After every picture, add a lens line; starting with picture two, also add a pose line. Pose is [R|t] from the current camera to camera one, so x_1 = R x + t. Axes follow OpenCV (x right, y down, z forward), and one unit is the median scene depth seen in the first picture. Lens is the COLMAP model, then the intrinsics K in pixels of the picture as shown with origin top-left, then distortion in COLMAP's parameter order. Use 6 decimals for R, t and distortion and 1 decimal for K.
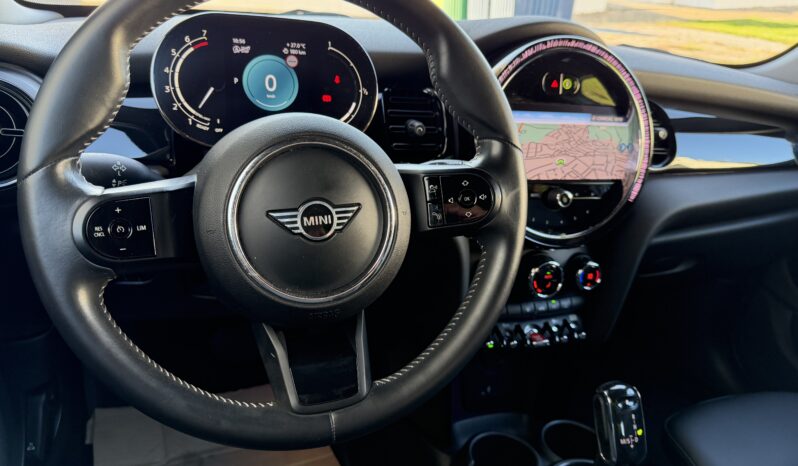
lens RADIAL K [[571.9, 0, 401.9], [0, 571.9, 211.8], [0, 0, 1]] dist [0.062485, -0.115123]
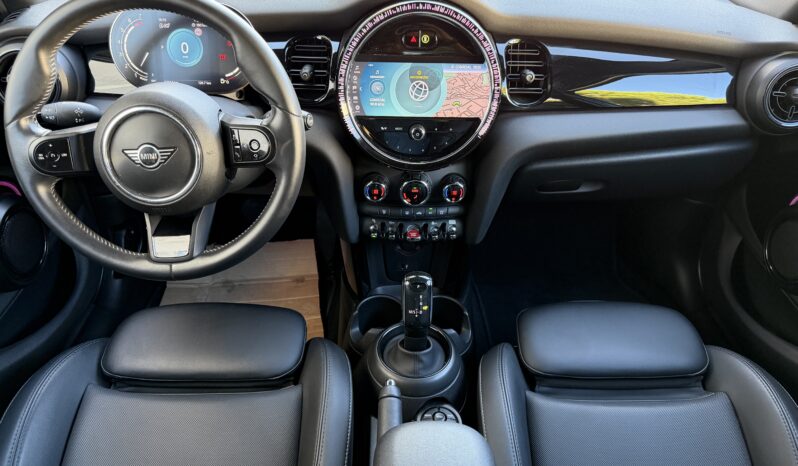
lens RADIAL K [[571.9, 0, 401.9], [0, 571.9, 211.8], [0, 0, 1]] dist [0.062485, -0.115123]
pose [[0.947646, 0.106139, -0.301168, 0.805119], [-0.034651, 0.971754, 0.233437, -0.183739], [0.317438, -0.210780, 0.924557, -0.284023]]
